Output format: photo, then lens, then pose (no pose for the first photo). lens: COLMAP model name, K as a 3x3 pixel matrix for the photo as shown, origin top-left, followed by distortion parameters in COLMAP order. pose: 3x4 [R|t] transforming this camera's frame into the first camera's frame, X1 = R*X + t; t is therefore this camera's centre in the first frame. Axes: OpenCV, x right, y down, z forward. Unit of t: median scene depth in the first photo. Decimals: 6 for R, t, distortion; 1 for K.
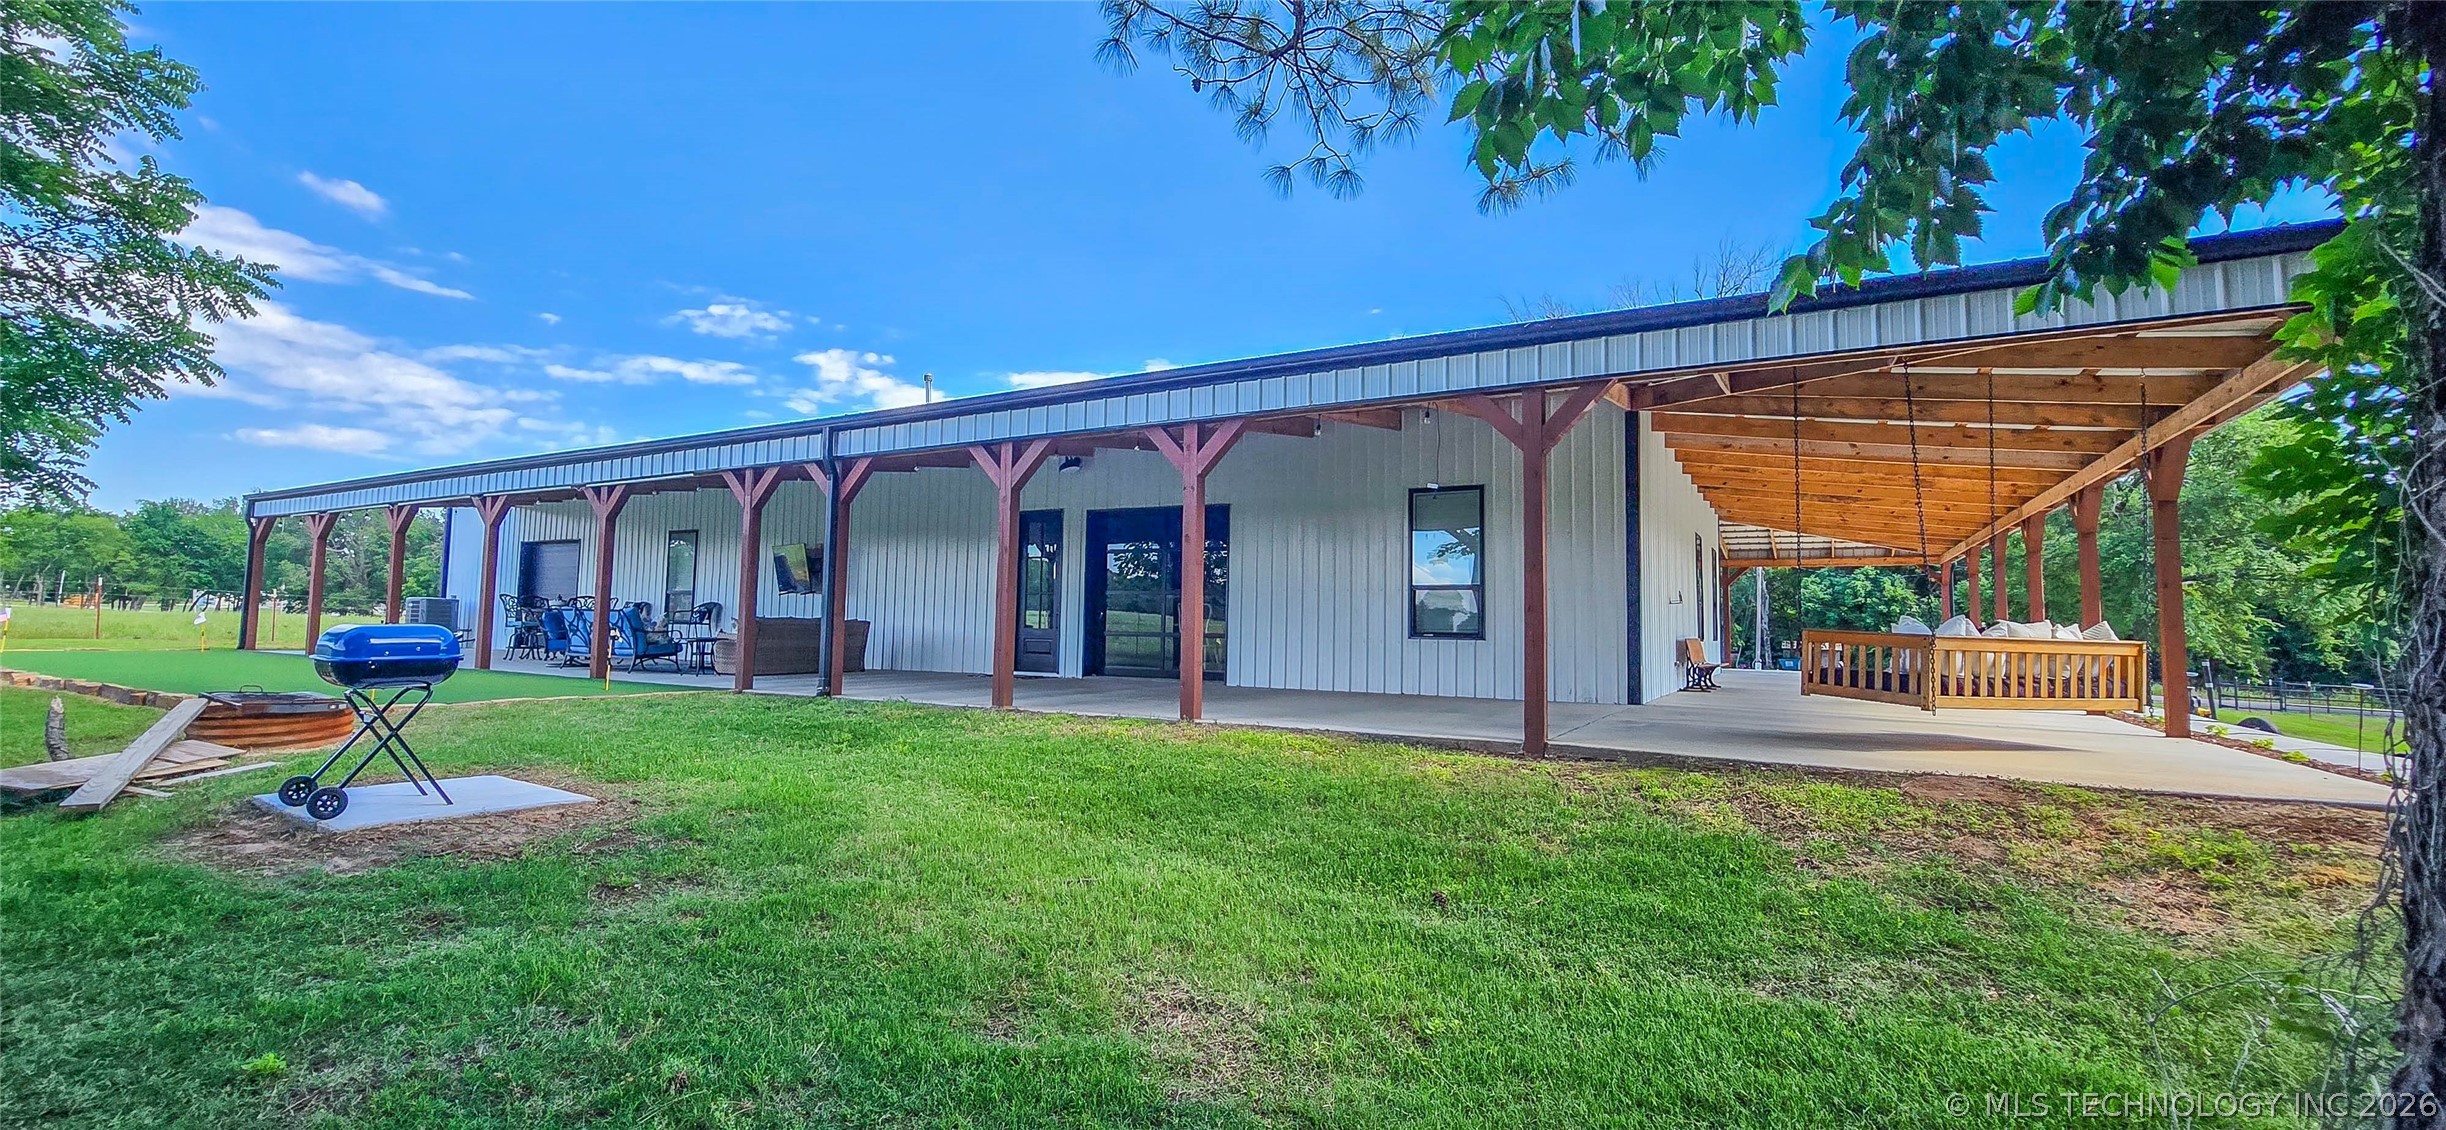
lens RADIAL K [[1008.4, 0, 1226.9], [0, 1008.4, 548.5], [0, 0, 1]] dist [-0.016669, 0.006333]
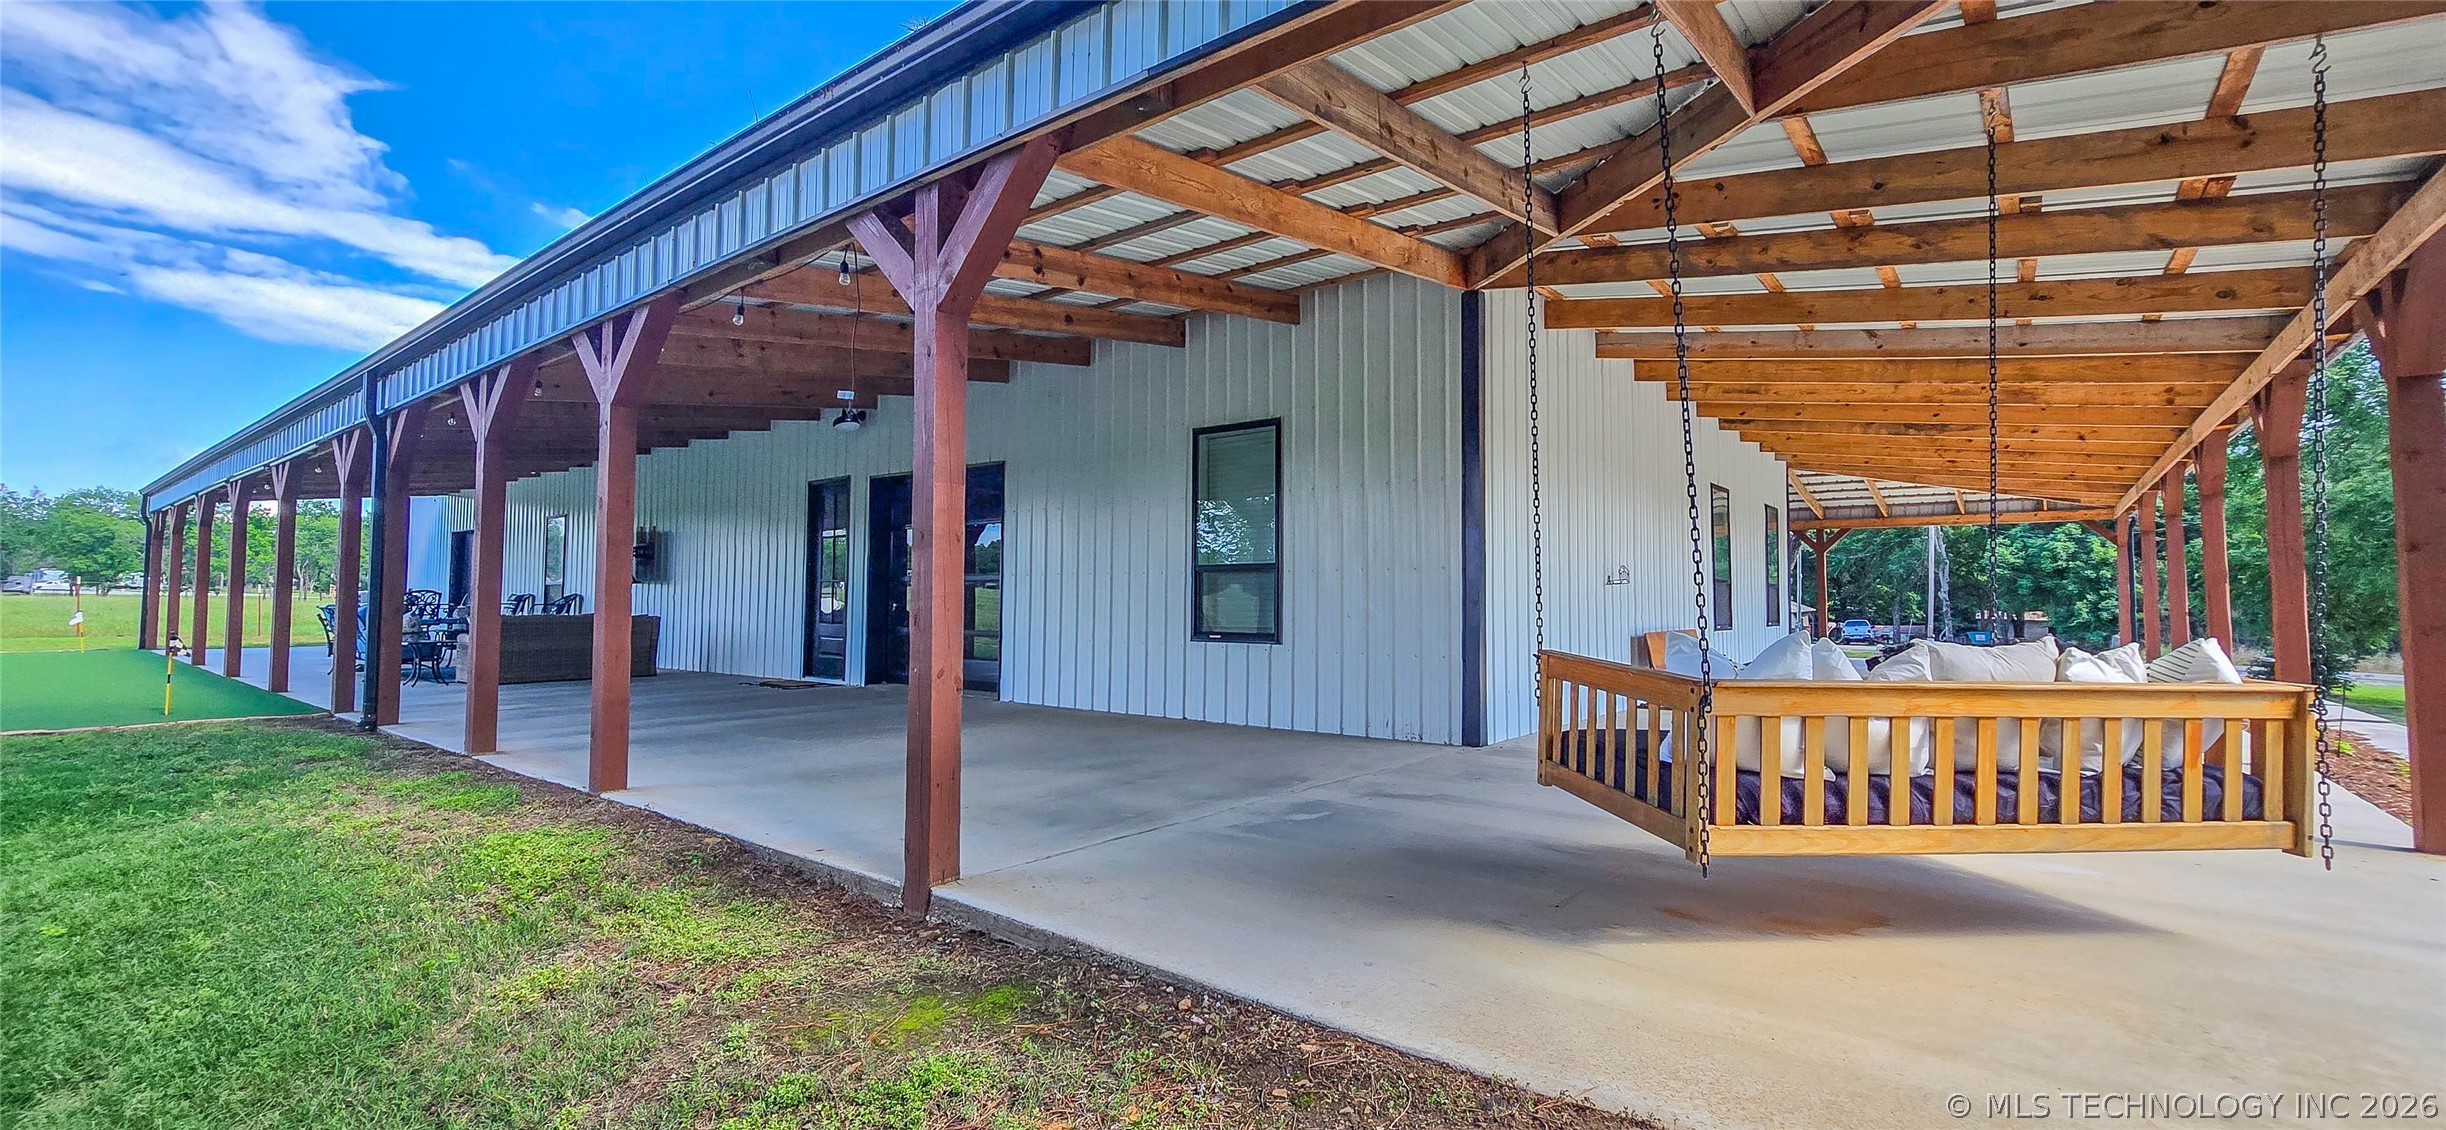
lens RADIAL K [[1016.0, 0, 1227.1], [0, 1016.0, 552.1], [0, 0, 1]] dist [-0.011179, 0.007000]
pose [[0.989316, -0.019310, -0.144504, 0.287232], [0.023486, 0.999353, 0.027251, 0.007407], [0.143884, -0.030353, 0.989129, 0.278441]]
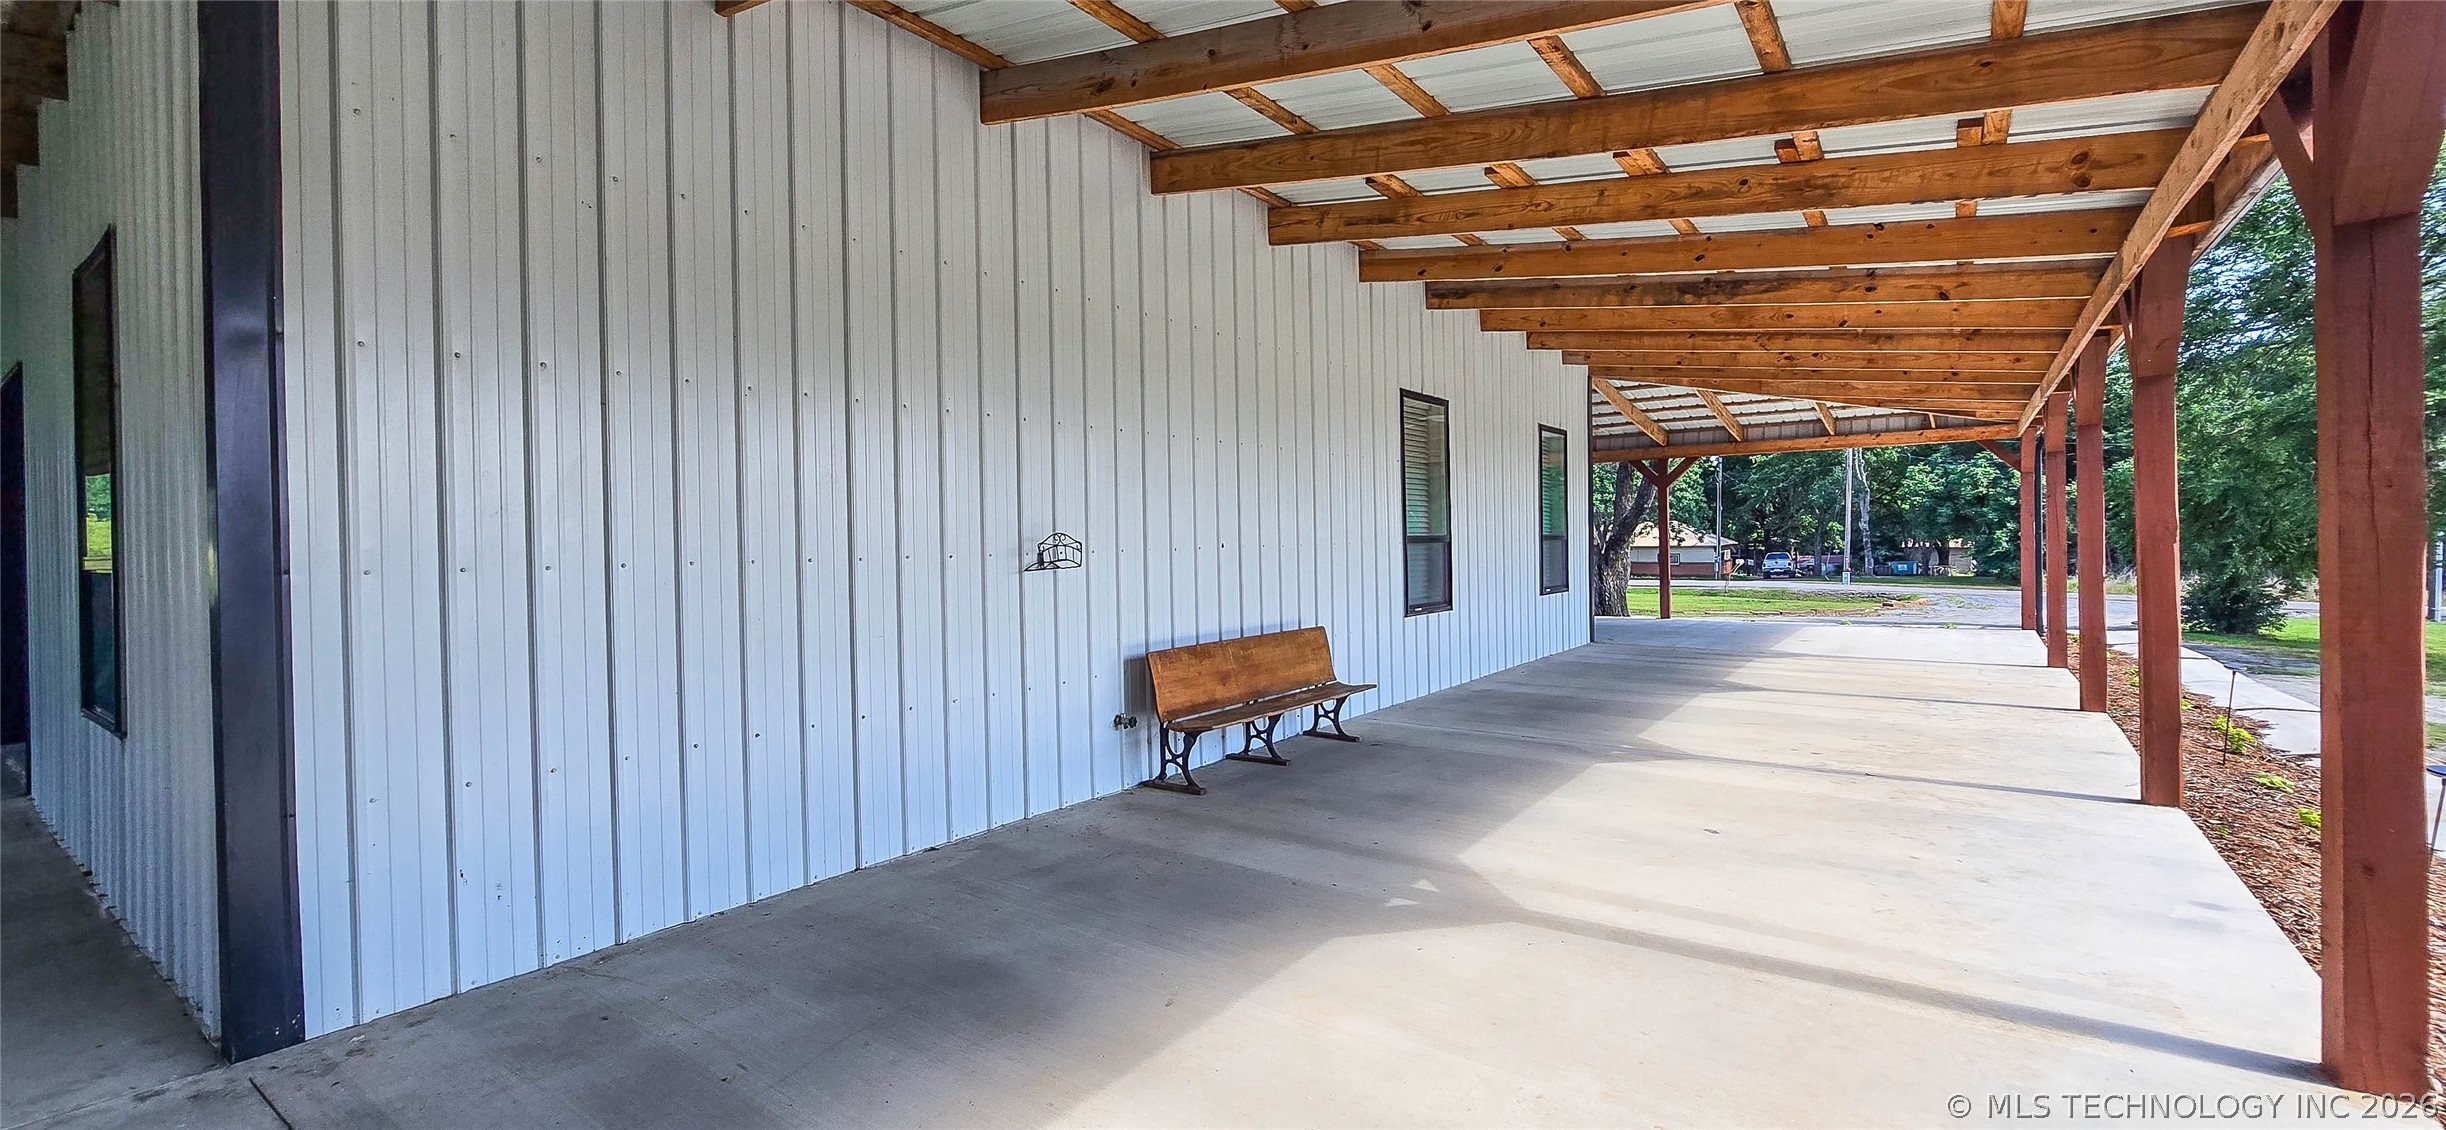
lens RADIAL K [[1016.0, 0, 1227.1], [0, 1016.0, 552.1], [0, 0, 1]] dist [-0.011179, 0.007000]
pose [[0.993880, -0.035703, -0.104540, 0.553441], [0.044786, 0.995299, 0.085870, 0.018918], [0.100983, -0.090026, 0.990807, 0.654201]]
